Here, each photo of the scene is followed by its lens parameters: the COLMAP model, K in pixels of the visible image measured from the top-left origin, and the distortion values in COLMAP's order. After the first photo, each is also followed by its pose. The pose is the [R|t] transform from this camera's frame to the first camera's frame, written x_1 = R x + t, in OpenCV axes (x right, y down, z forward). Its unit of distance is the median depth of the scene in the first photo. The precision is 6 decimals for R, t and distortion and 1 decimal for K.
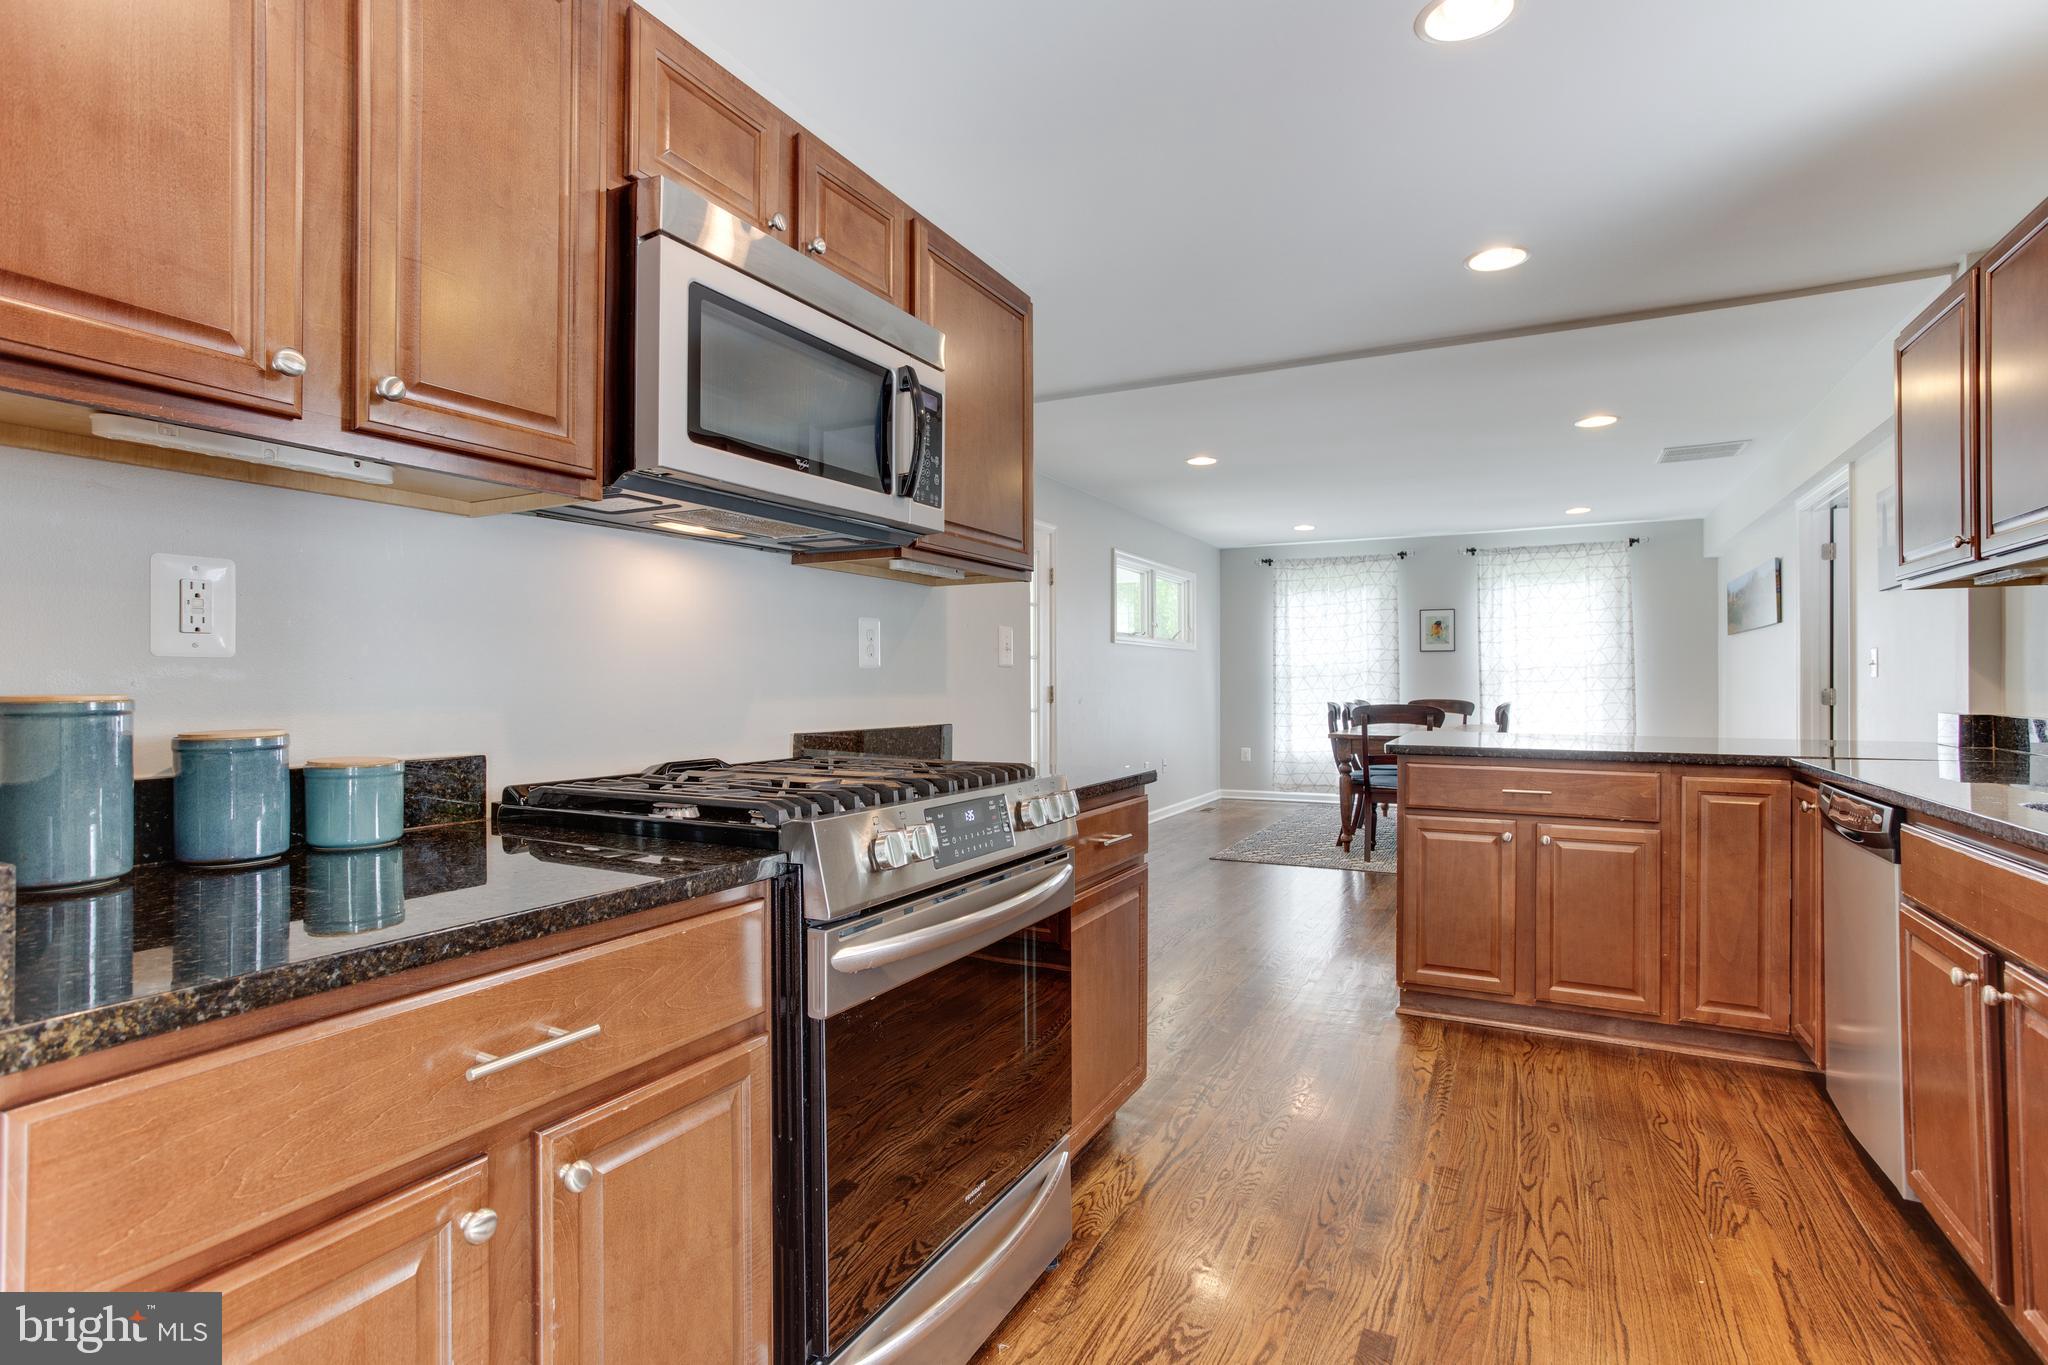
lens RADIAL K [[995.4, 0, 1027.8], [0, 995.4, 678.7], [0, 0, 1]] dist [-0.019951, 0.009720]
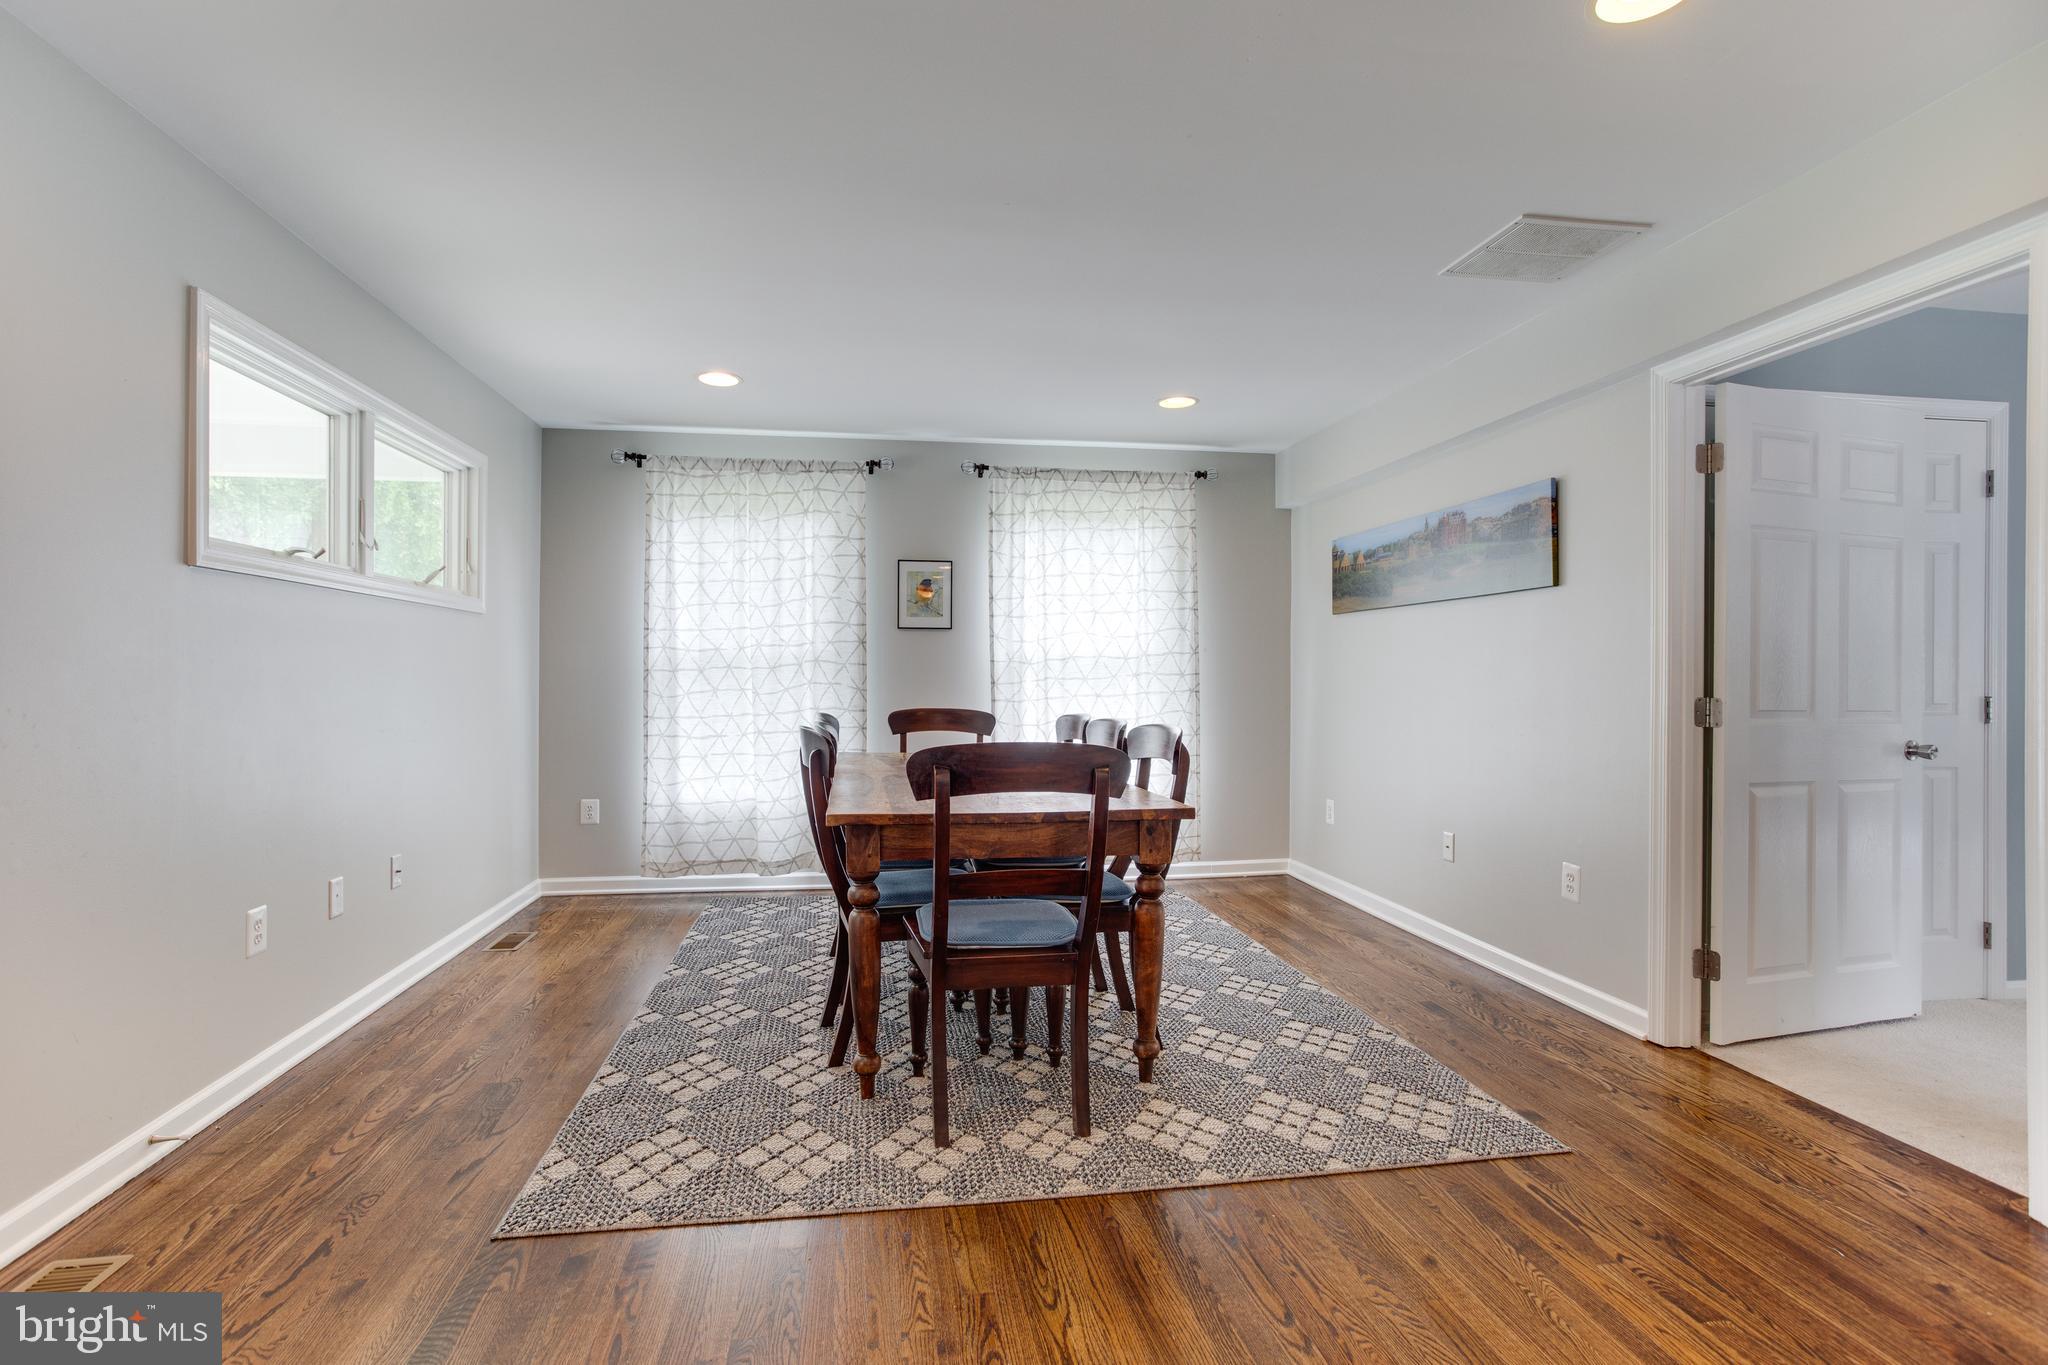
lens RADIAL K [[995.4, 0, 1023.5], [0, 995.4, 672.1], [0, 0, 1]] dist [-0.019951, 0.009720]
pose [[0.801140, 0.006167, 0.598446, 0.093092], [-0.007961, 0.999968, 0.000353, -0.001658], [-0.598424, -0.005047, 0.801163, 0.466385]]
